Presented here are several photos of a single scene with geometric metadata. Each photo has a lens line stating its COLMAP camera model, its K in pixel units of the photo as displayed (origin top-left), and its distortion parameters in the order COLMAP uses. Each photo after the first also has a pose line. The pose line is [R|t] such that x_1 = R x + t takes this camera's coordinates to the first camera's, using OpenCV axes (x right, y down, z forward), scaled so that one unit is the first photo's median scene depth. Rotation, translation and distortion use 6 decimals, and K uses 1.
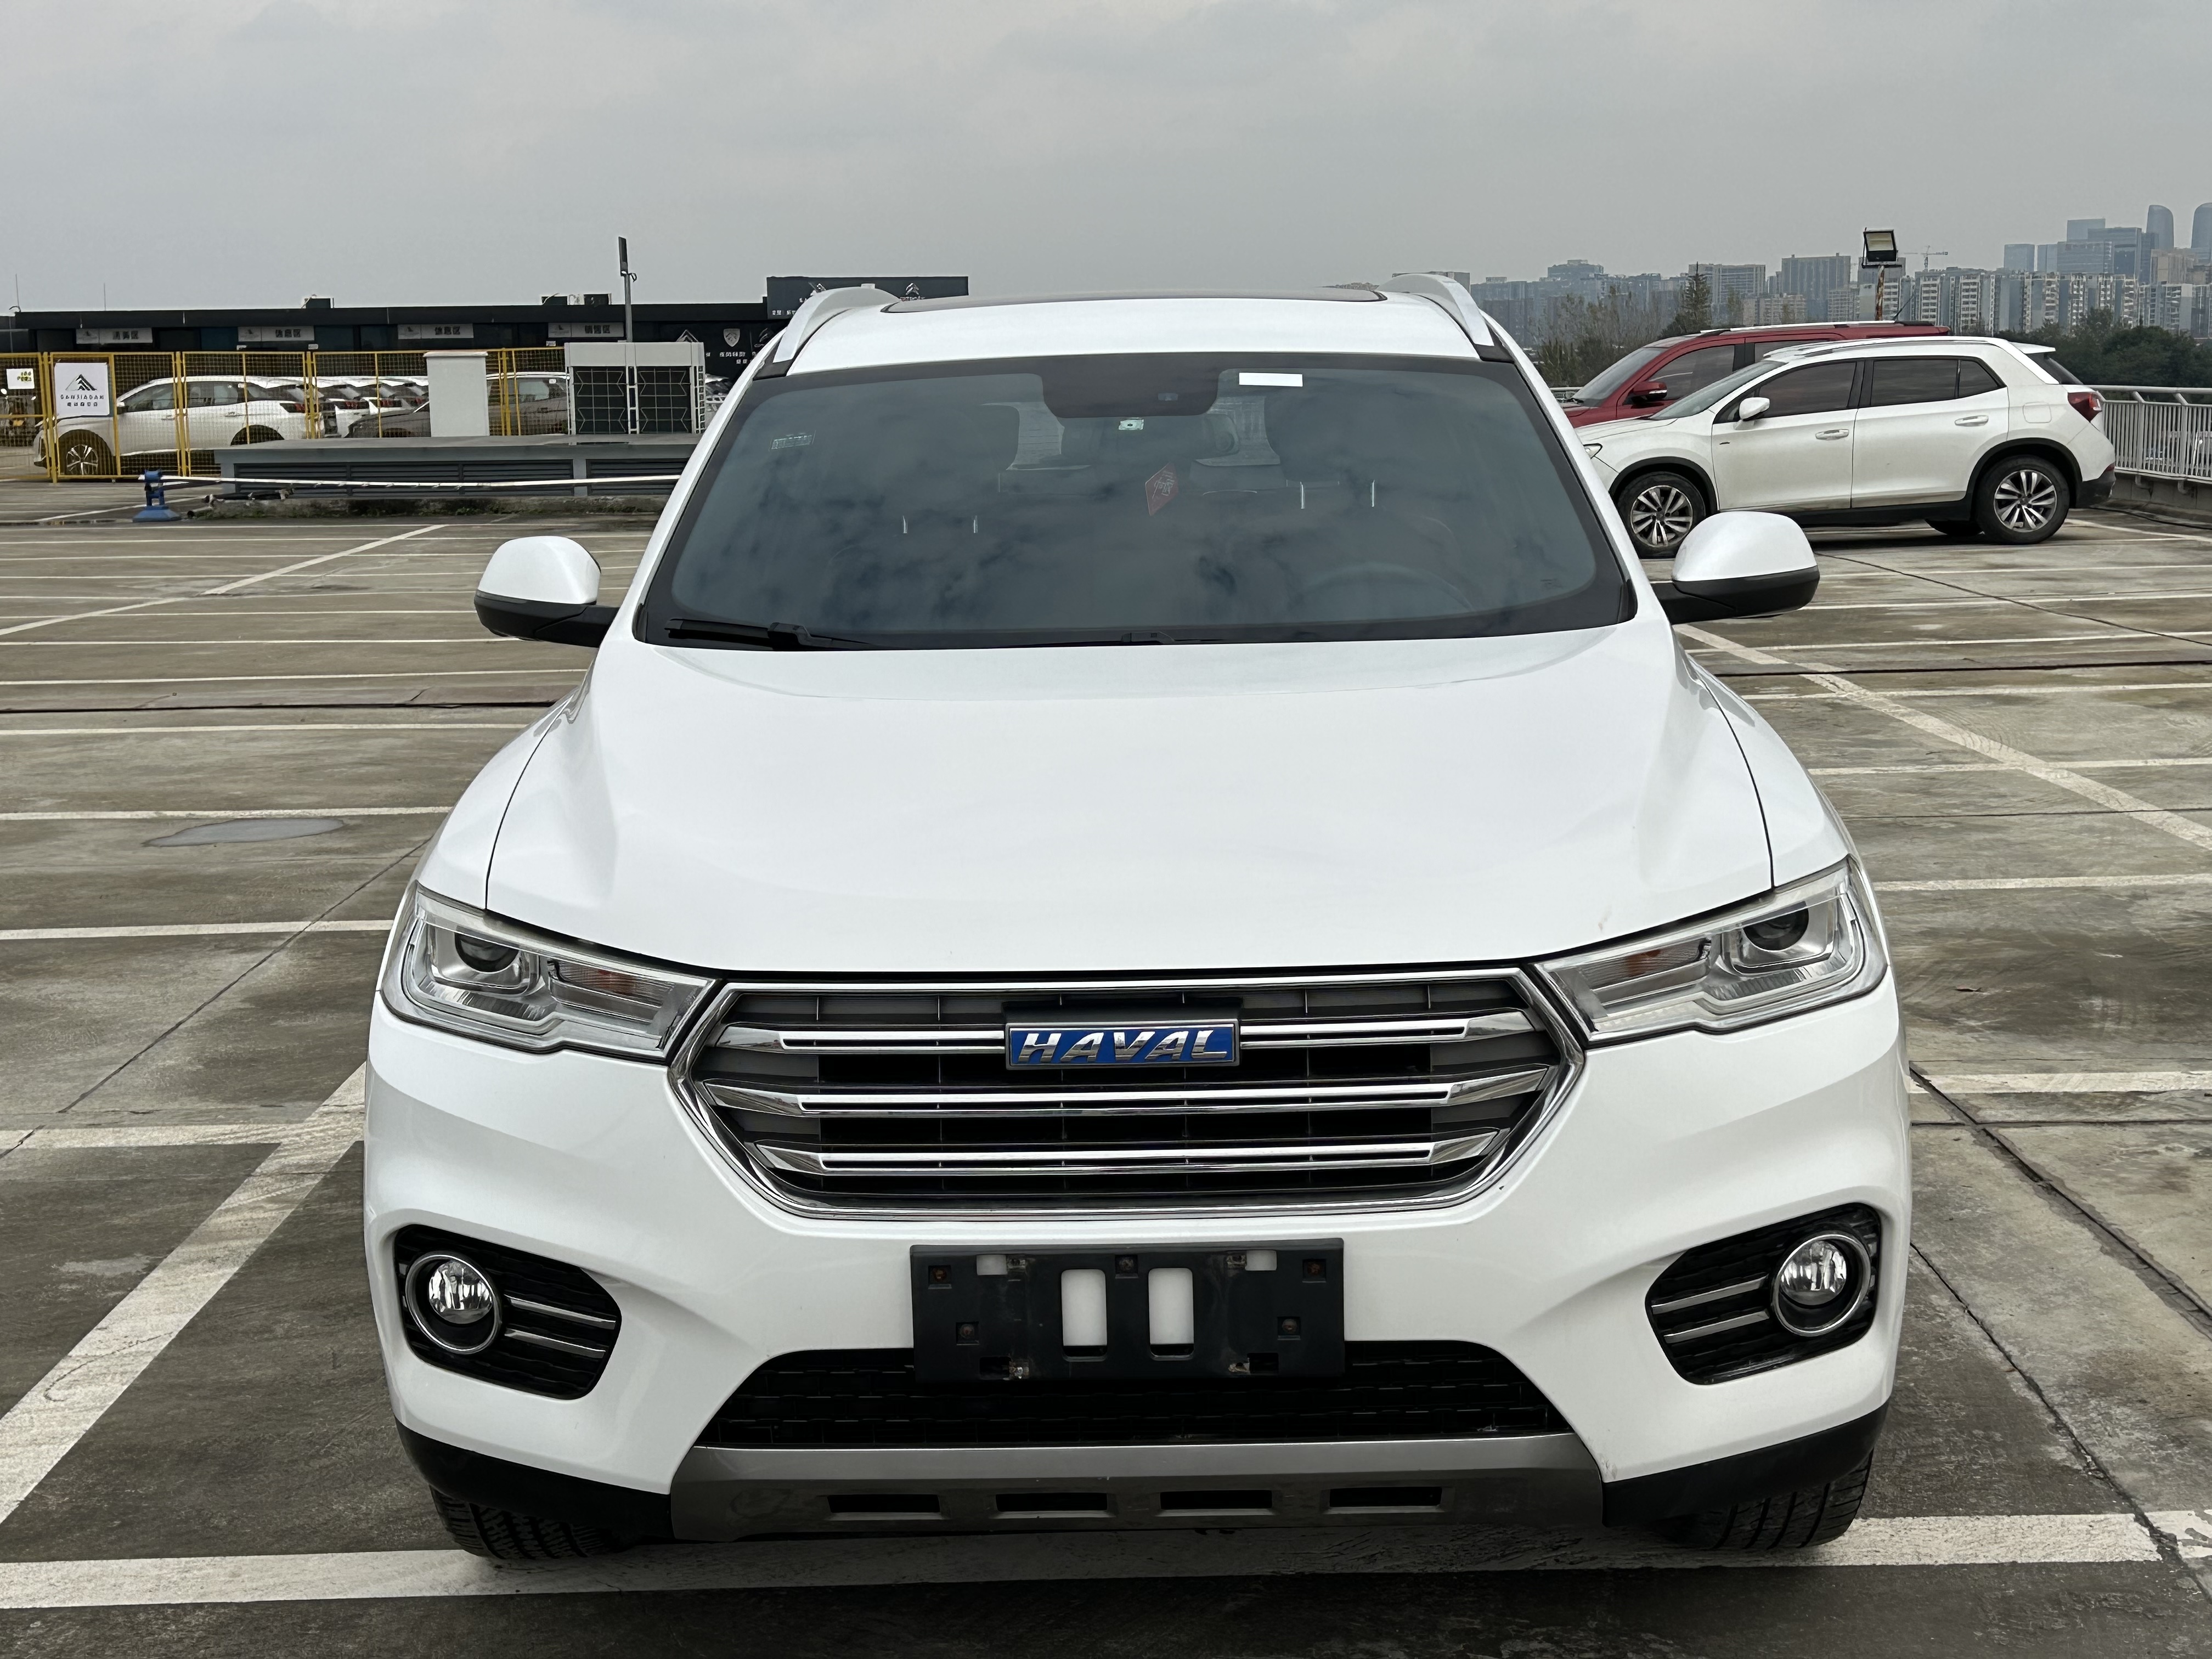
lens RADIAL K [[2966.0, 0, 1106.0], [0, 2966.0, 829.5], [0, 0, 1]] dist [0.210670, -0.657893]
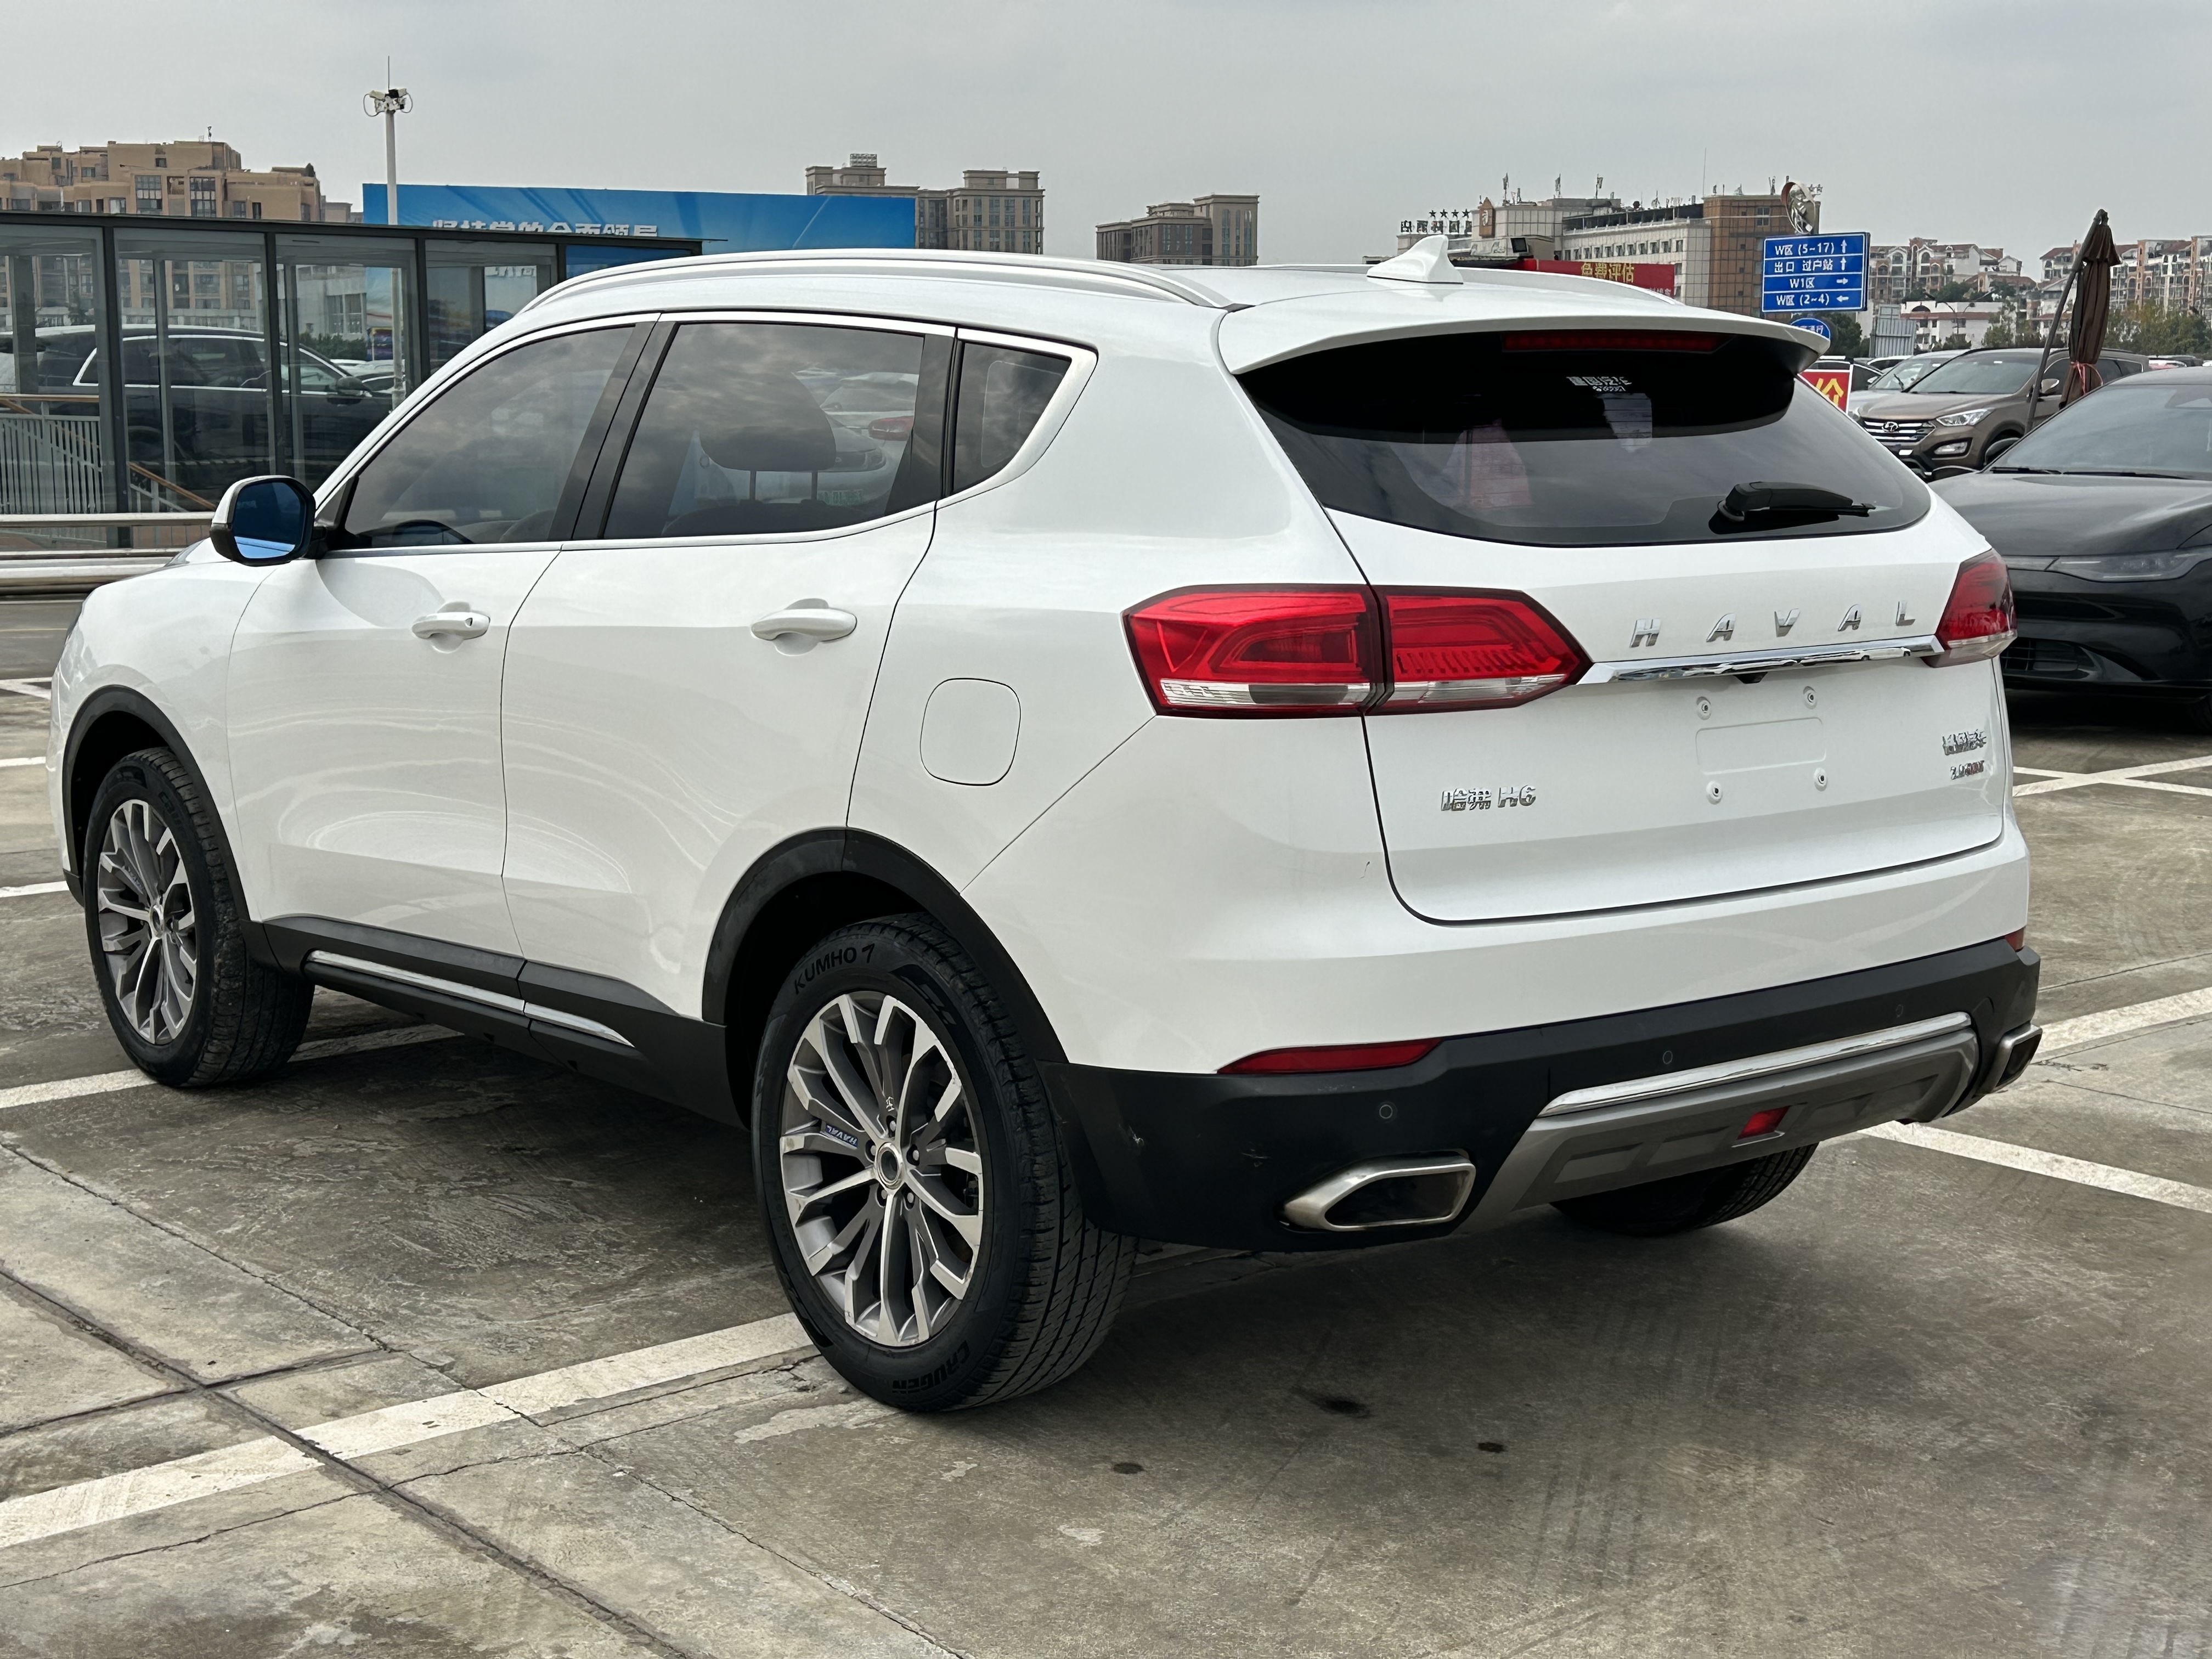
lens RADIAL K [[3037.1, 0, 1064.3], [0, 3037.1, 831.1], [0, 0, 1]] dist [0.208812, -0.642456]
pose [[-0.769682, 0.111822, -0.628558, 1.120397], [-0.086975, 0.956996, 0.276755, -0.500402], [0.632475, 0.267682, -0.726858, 3.147162]]
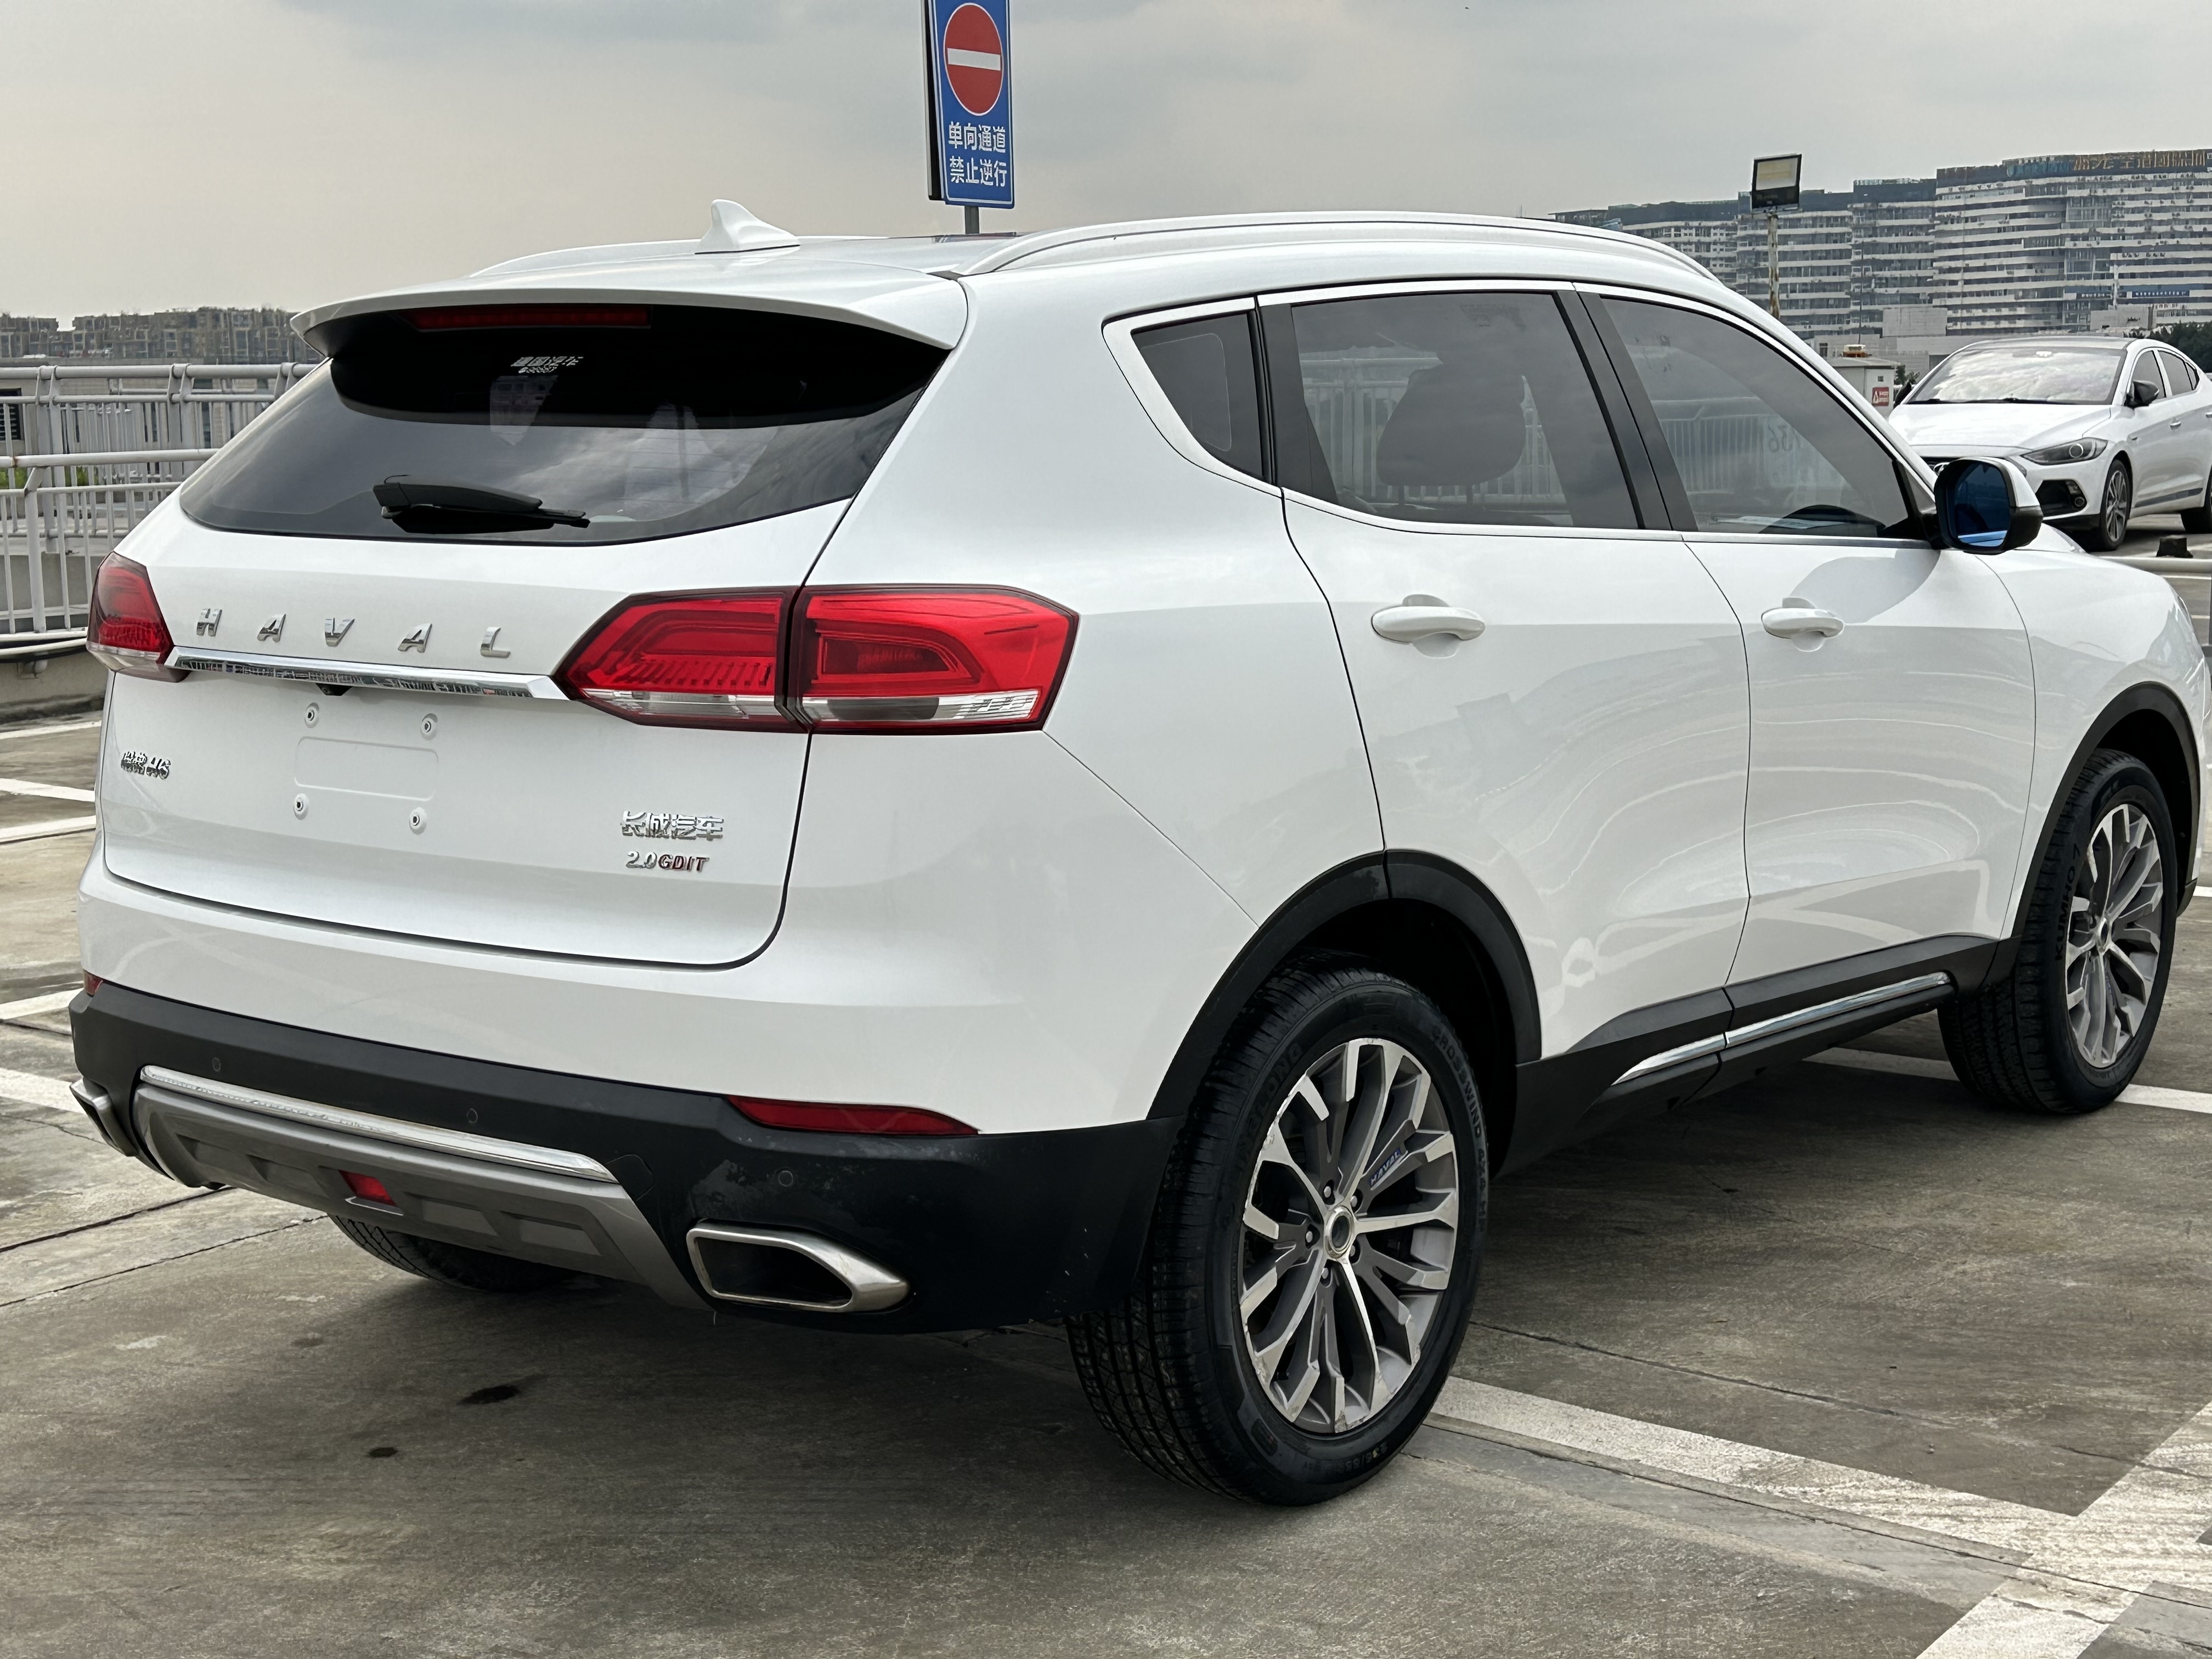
lens RADIAL K [[3037.1, 0, 1064.3], [0, 3037.1, 831.1], [0, 0, 1]] dist [0.208812, -0.642456]
pose [[-0.790512, -0.060400, 0.609462, -0.921892], [0.123784, 0.958831, 0.255580, -0.442057], [-0.599808, 0.277480, -0.750490, 3.102259]]
